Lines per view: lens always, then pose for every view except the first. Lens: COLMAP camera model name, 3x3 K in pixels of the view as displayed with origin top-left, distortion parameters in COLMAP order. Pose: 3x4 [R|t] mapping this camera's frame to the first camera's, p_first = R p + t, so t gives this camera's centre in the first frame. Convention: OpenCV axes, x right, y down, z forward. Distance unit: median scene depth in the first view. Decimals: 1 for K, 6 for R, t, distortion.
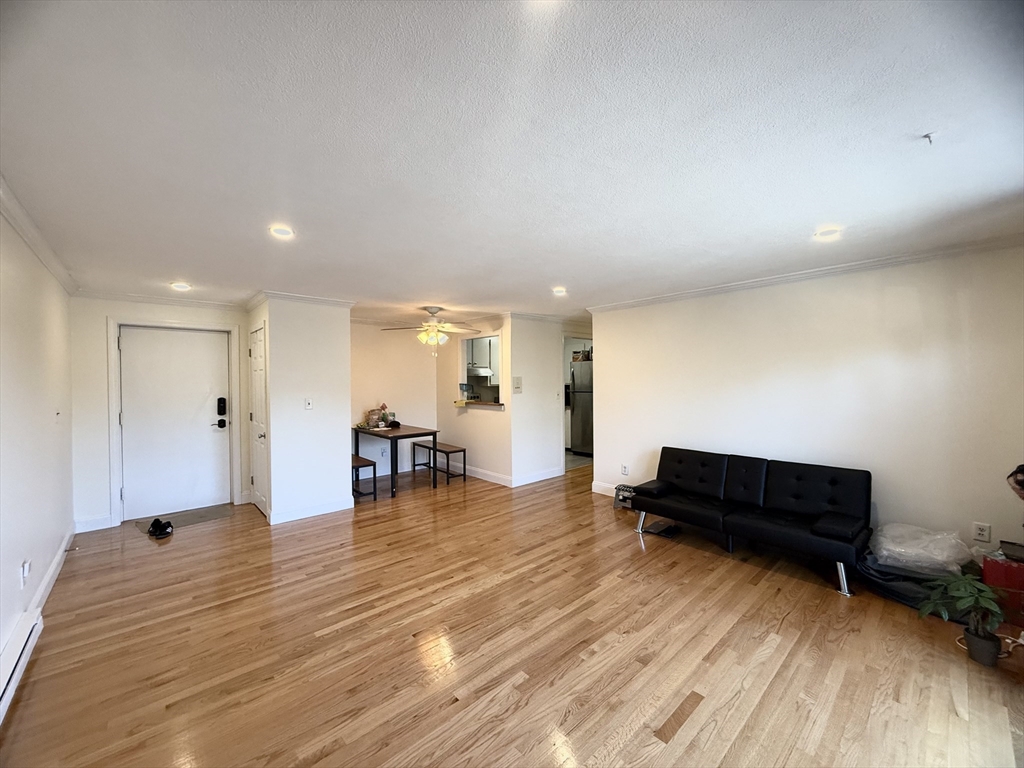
lens RADIAL K [[406.9, 0, 512.0], [0, 406.9, 384.0], [0, 0, 1]] dist [-0.000016, -0.000001]
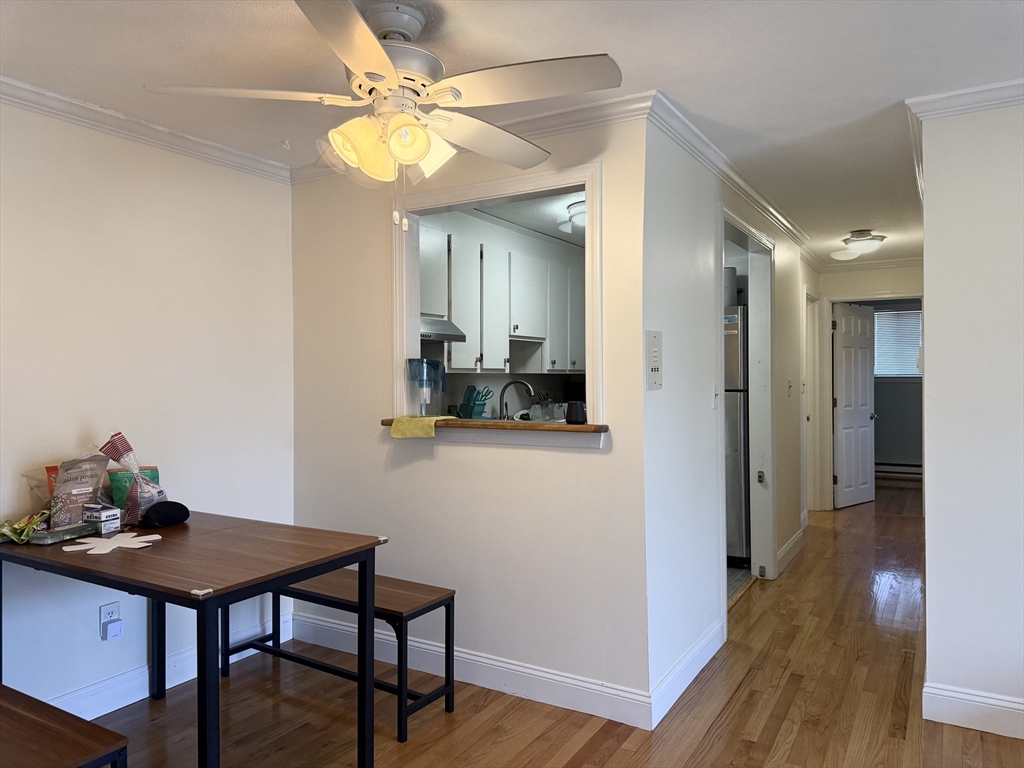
lens RADIAL K [[740.7, 0, 512.0], [0, 740.7, 384.0], [0, 0, 1]] dist [0.046274, -0.002182]
pose [[0.953473, 0.002193, 0.301471, -0.229014], [-0.000581, 0.999985, -0.005439, 0.021416], [-0.301479, 0.005011, 0.953460, 0.506045]]
